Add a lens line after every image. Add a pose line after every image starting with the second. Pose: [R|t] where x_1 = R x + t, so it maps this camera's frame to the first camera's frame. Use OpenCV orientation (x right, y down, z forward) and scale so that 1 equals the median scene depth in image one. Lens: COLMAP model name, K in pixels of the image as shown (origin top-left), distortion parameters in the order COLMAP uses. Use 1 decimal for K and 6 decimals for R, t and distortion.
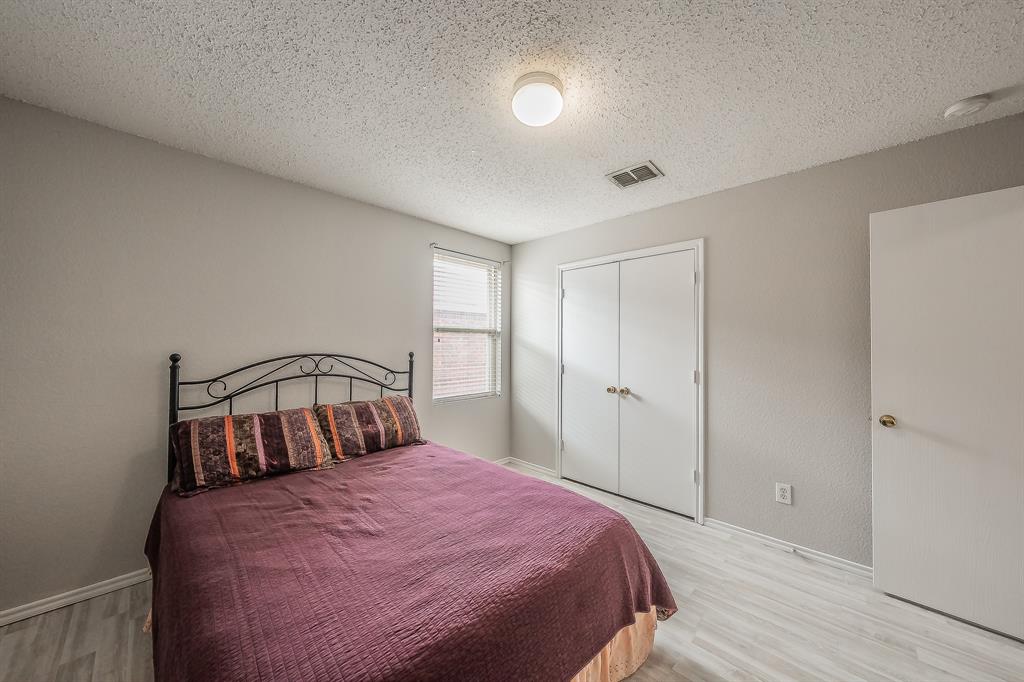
lens RADIAL K [[359.1, 0, 517.6], [0, 359.1, 340.9], [0, 0, 1]] dist [0.003448, 0.000165]
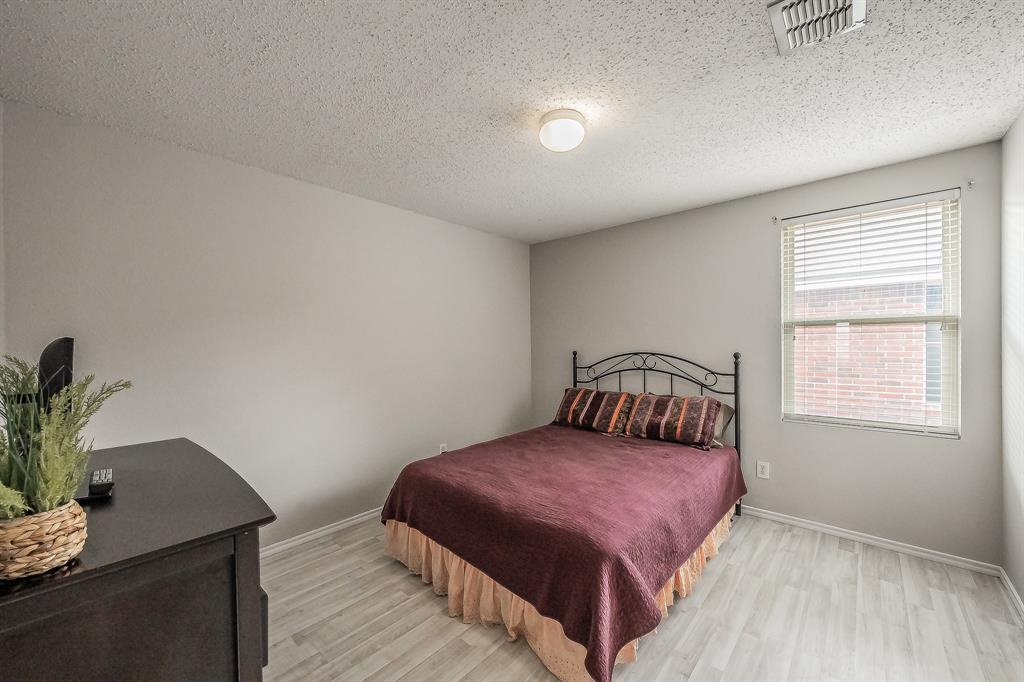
lens RADIAL K [[398.7, 0, 510.8], [0, 398.7, 343.7], [0, 0, 1]] dist [0.001391, 0.000094]
pose [[0.025770, -0.007559, -0.999639, 0.826933], [0.019817, 0.999779, -0.007049, 0.006219], [0.999471, -0.019628, 0.025915, 0.504511]]
